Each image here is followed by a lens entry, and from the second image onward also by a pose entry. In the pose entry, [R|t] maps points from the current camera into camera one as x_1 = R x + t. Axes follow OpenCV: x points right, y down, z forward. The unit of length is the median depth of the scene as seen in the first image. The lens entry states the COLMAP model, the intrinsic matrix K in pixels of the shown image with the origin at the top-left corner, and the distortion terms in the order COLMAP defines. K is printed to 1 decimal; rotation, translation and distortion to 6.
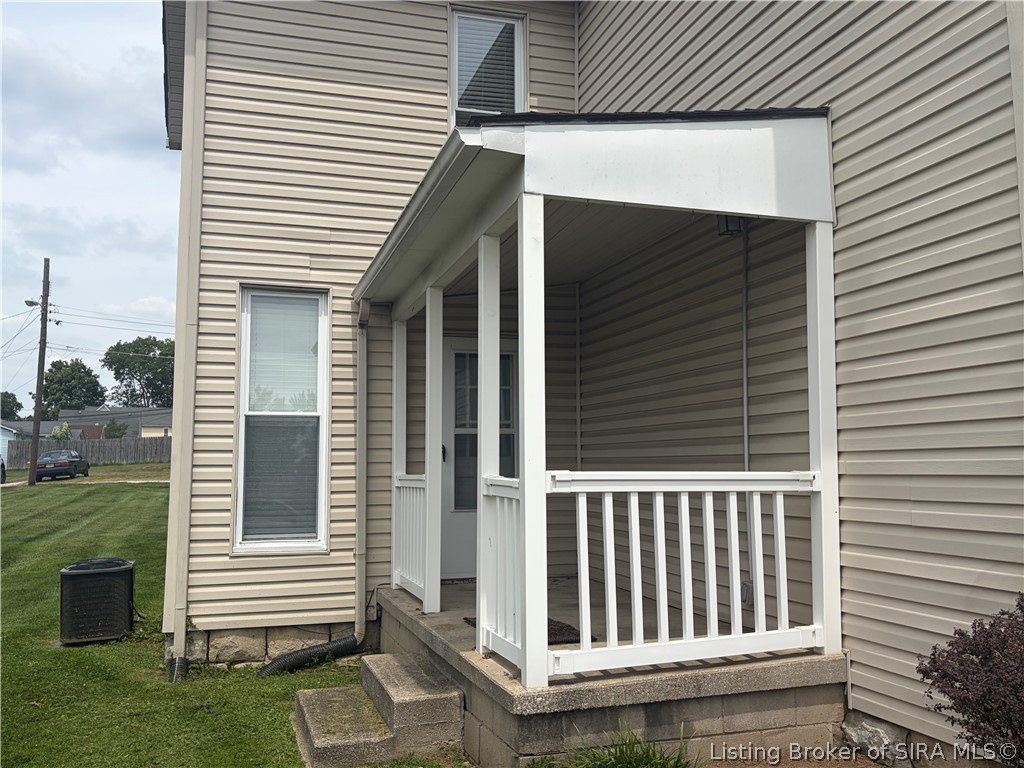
lens RADIAL K [[939.2, 0, 511.6], [0, 939.2, 351.4], [0, 0, 1]] dist [0.007603, 0.003405]
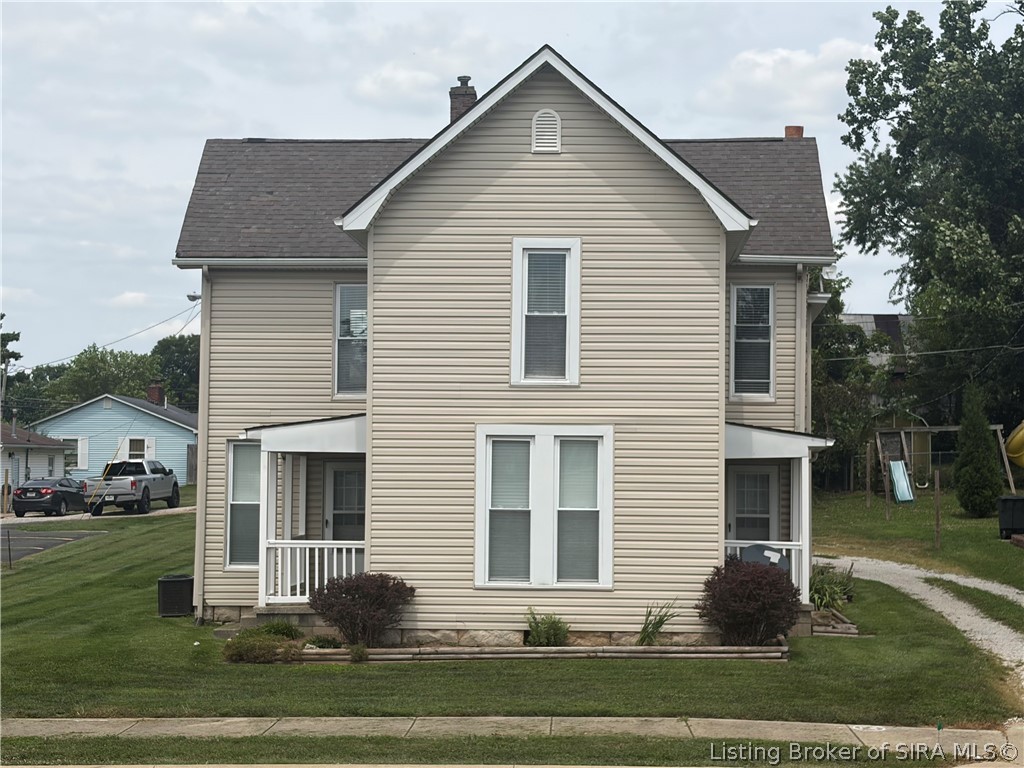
lens RADIAL K [[2013.6, 0, 512.0], [0, 2013.6, 384.0], [0, 0, 1]] dist [0.424335, -0.597735]
pose [[0.939846, 0.001606, -0.341594, 1.908417], [0.026517, 0.996629, 0.077642, -0.549573], [0.340567, -0.082030, 0.936635, -3.083423]]
